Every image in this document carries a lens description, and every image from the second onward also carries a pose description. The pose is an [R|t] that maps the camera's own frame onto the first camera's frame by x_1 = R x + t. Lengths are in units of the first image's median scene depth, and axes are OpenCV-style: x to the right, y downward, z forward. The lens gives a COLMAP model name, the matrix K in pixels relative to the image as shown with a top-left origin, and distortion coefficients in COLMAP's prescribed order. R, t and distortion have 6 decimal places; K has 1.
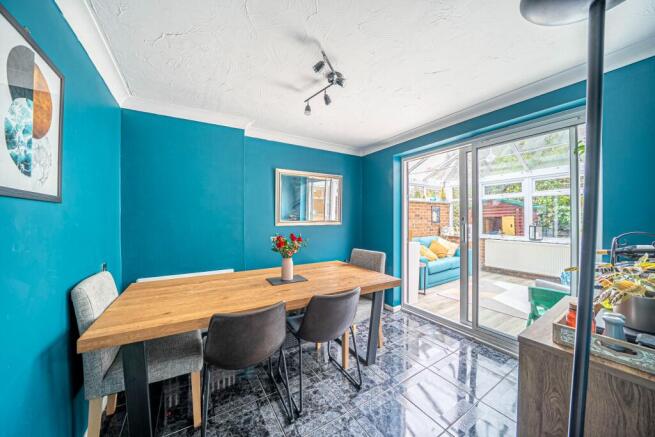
lens RADIAL K [[224.8, 0, 328.3], [0, 224.8, 217.0], [0, 0, 1]] dist [-0.001167, -0.000073]
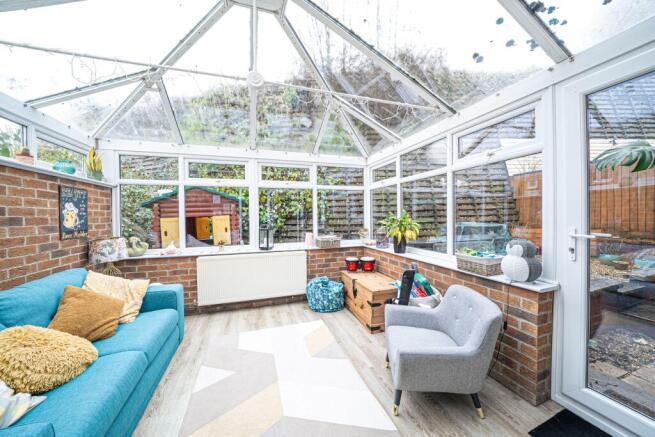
lens RADIAL K [[224.8, 0, 325.7], [0, 224.8, 216.2], [0, 0, 1]] dist [-0.001167, -0.000073]
pose [[0.240213, -0.000924, 0.970720, 0.232415], [0.000167, 1.000000, 0.000910, -0.001600], [-0.970720, -0.000057, 0.240213, 0.541919]]
